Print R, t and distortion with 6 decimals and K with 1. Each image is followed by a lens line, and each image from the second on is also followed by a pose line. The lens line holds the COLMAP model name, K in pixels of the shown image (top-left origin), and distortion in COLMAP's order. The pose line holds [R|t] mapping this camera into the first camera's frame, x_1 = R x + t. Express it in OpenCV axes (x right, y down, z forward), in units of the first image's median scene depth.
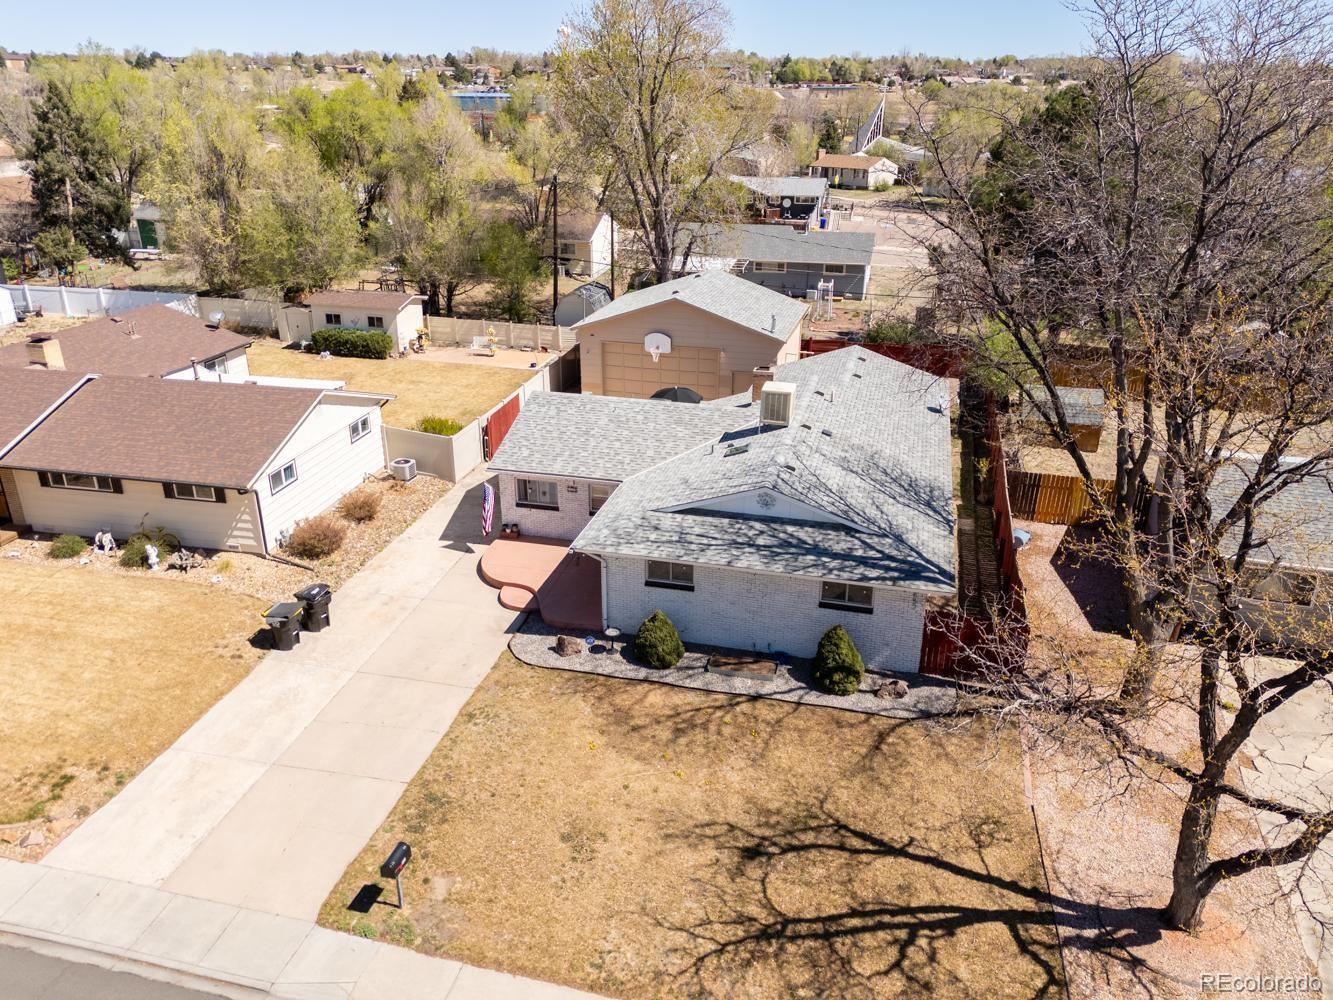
lens RADIAL K [[958.7, 0, 666.5], [0, 958.7, 500.0], [0, 0, 1]] dist [0.048444, -0.004912]
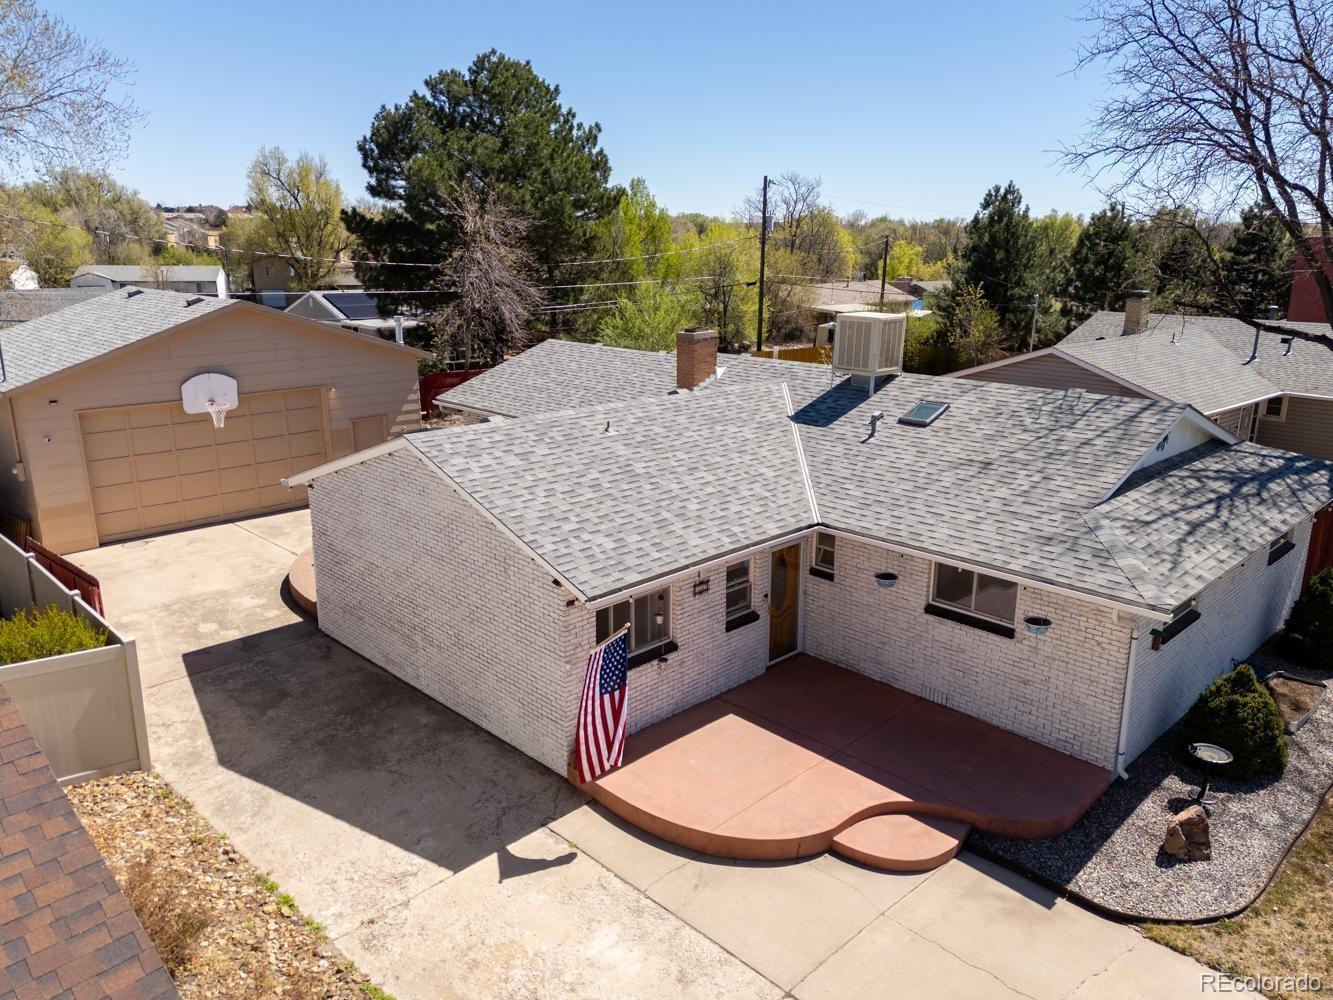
lens RADIAL K [[973.4, 0, 666.5], [0, 973.4, 500.0], [0, 0, 1]] dist [0.022598, -0.003872]
pose [[0.529781, -0.233773, 0.815280, -0.564929], [0.334898, 0.940810, 0.052145, -0.095195], [-0.779215, 0.245410, 0.576714, 0.898163]]
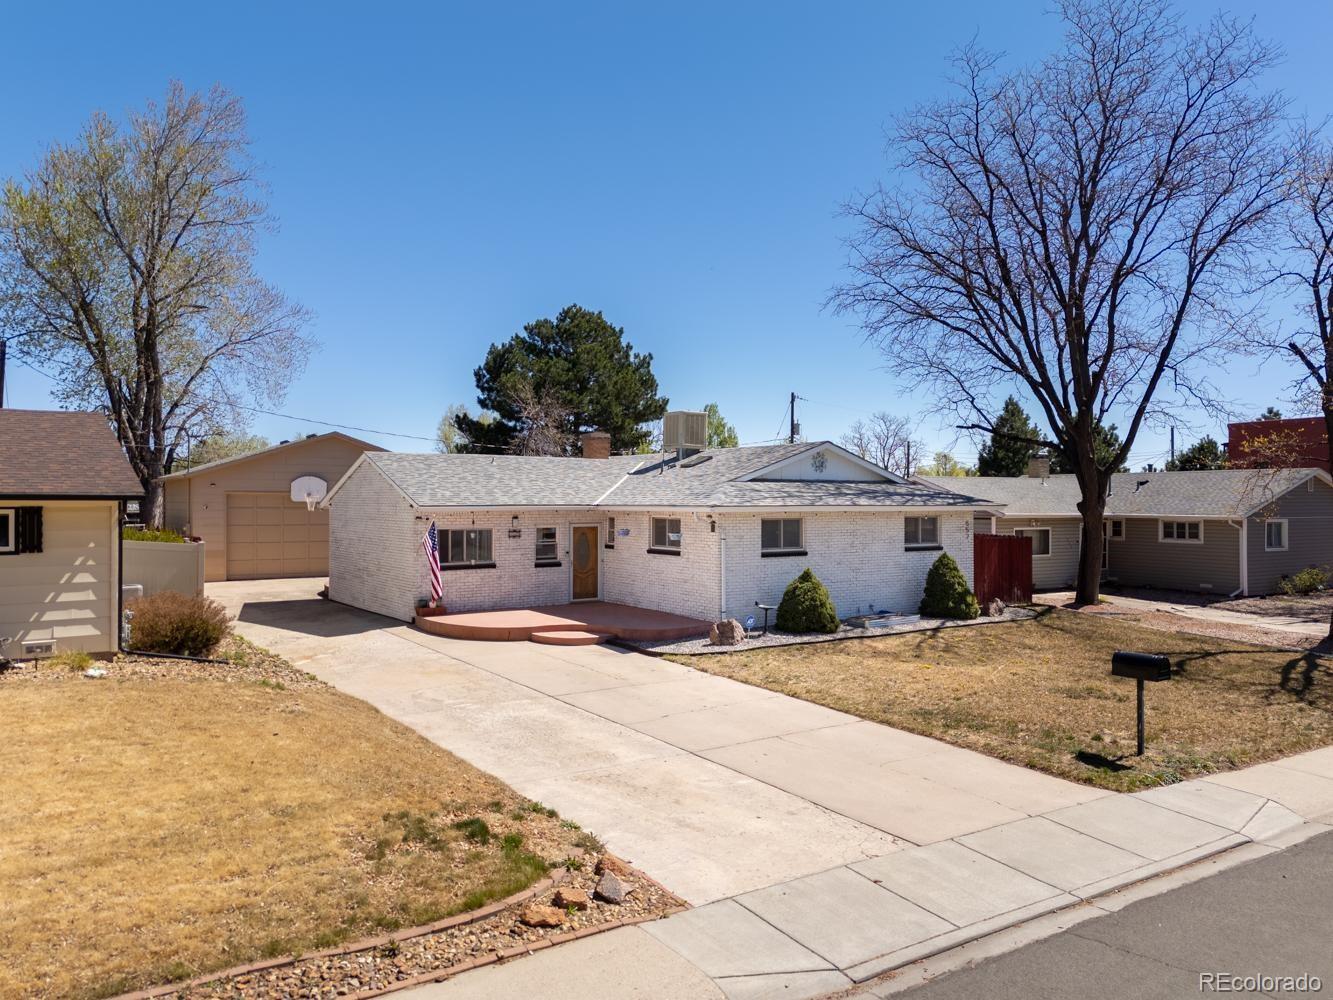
lens RADIAL K [[958.7, 0, 666.5], [0, 958.7, 500.0], [0, 0, 1]] dist [0.048444, -0.004912]
pose [[0.673471, -0.011647, 0.739122, -0.705784], [0.294020, 0.921602, -0.253382, 0.235030], [-0.678225, 0.387962, 0.624097, 0.519413]]
